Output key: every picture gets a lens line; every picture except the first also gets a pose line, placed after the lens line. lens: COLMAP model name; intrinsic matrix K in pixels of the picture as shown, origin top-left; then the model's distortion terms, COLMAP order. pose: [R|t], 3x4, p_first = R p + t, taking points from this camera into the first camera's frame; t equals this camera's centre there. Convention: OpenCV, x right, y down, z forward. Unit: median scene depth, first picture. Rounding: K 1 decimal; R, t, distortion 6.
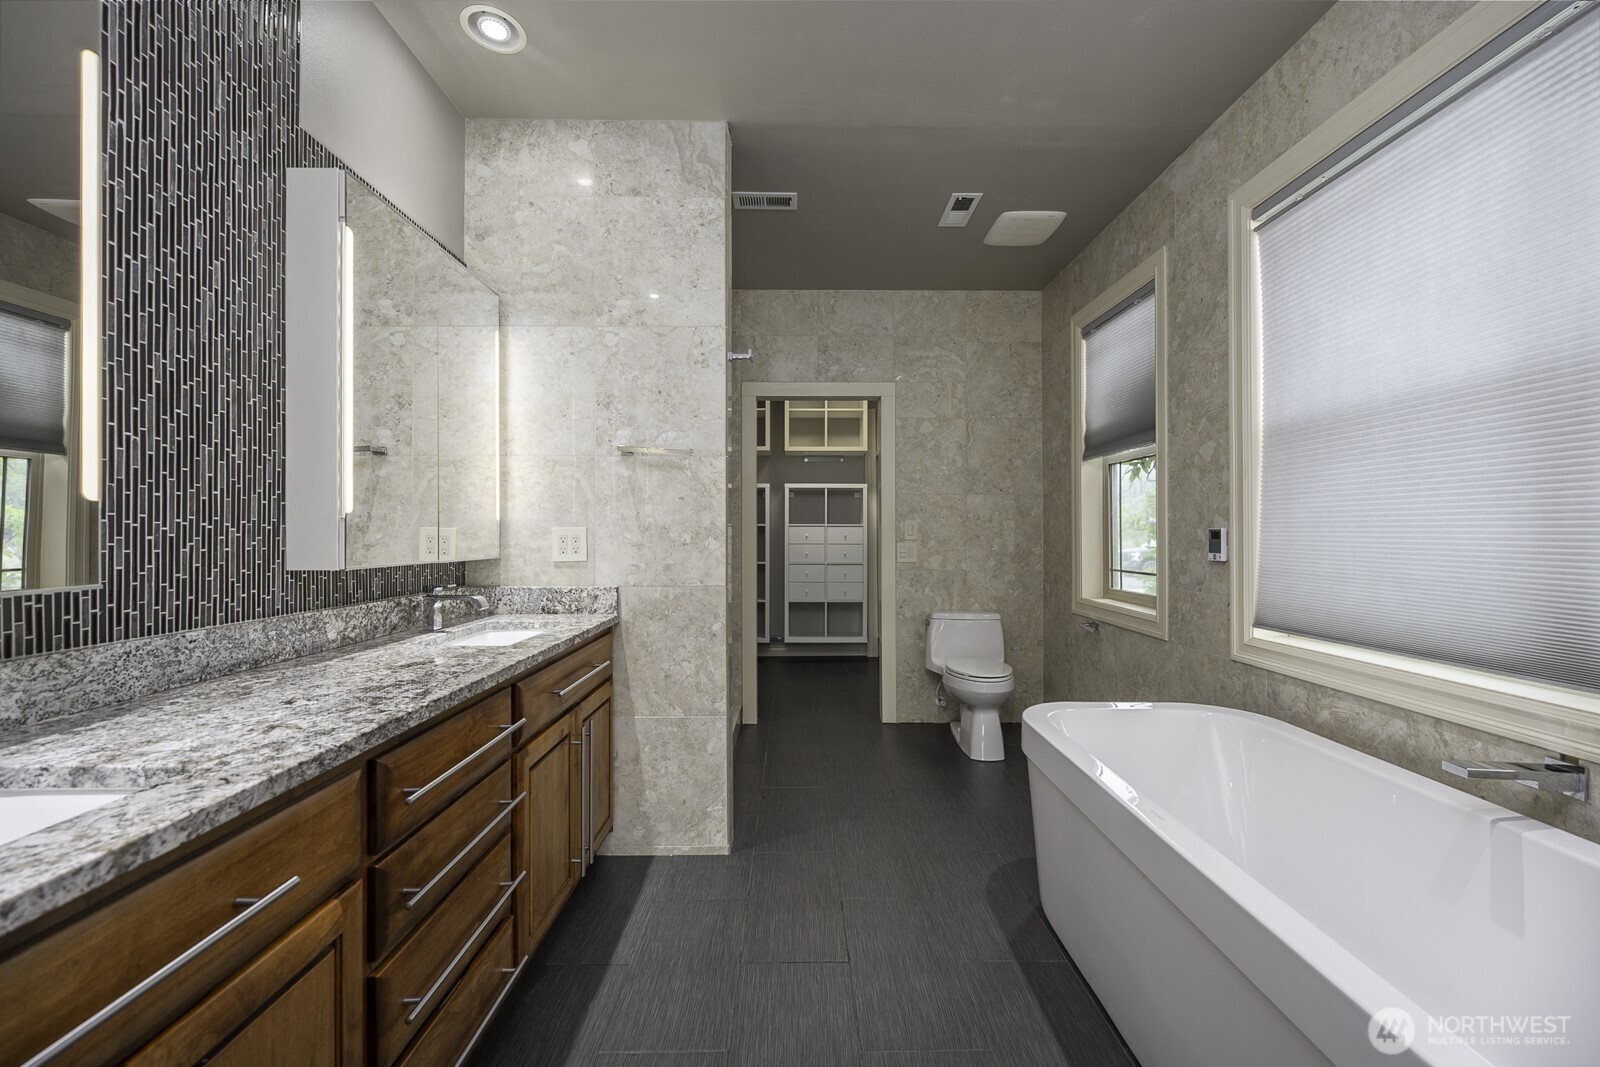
lens RADIAL K [[640.4, 0, 800.3], [0, 640.4, 528.0], [0, 0, 1]] dist [-0.003775, -0.001154]
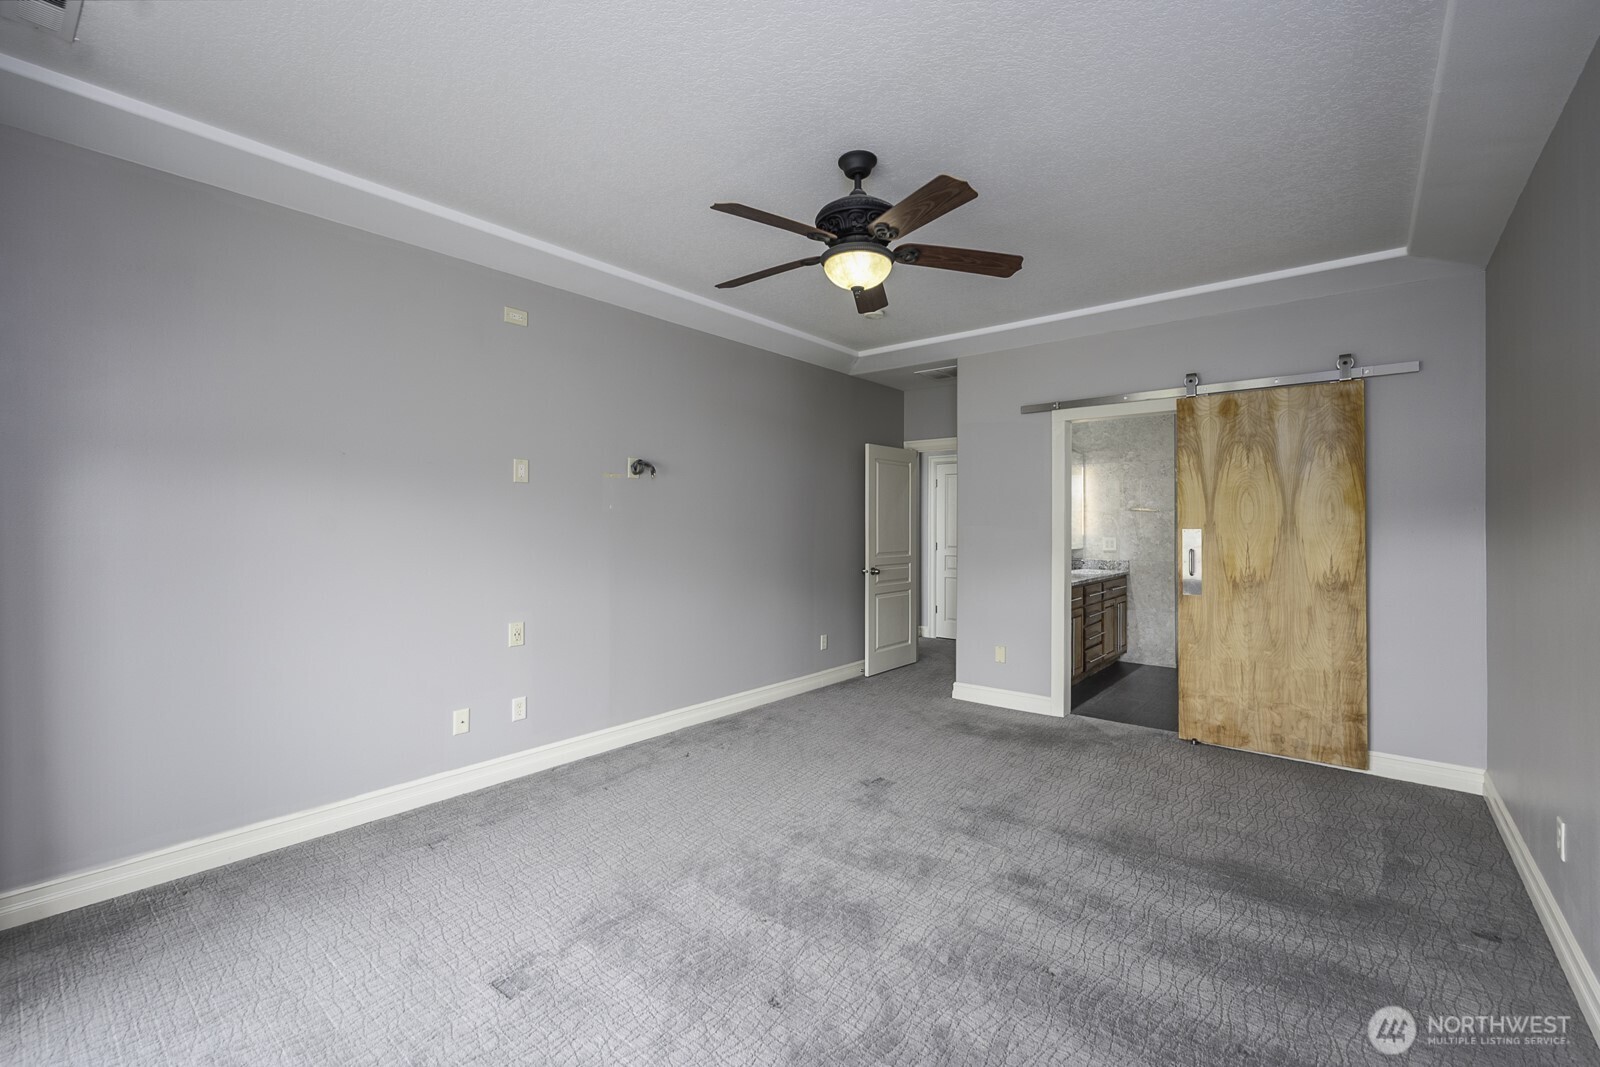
lens RADIAL K [[671.9, 0, 796.6], [0, 671.9, 528.8], [0, 0, 1]] dist [-0.008256, 0.001266]
pose [[0.761205, -0.001399, -0.648510, 0.466544], [-0.003818, 0.999971, -0.006639, -0.014710], [0.648500, 0.007530, 0.761177, -1.998498]]
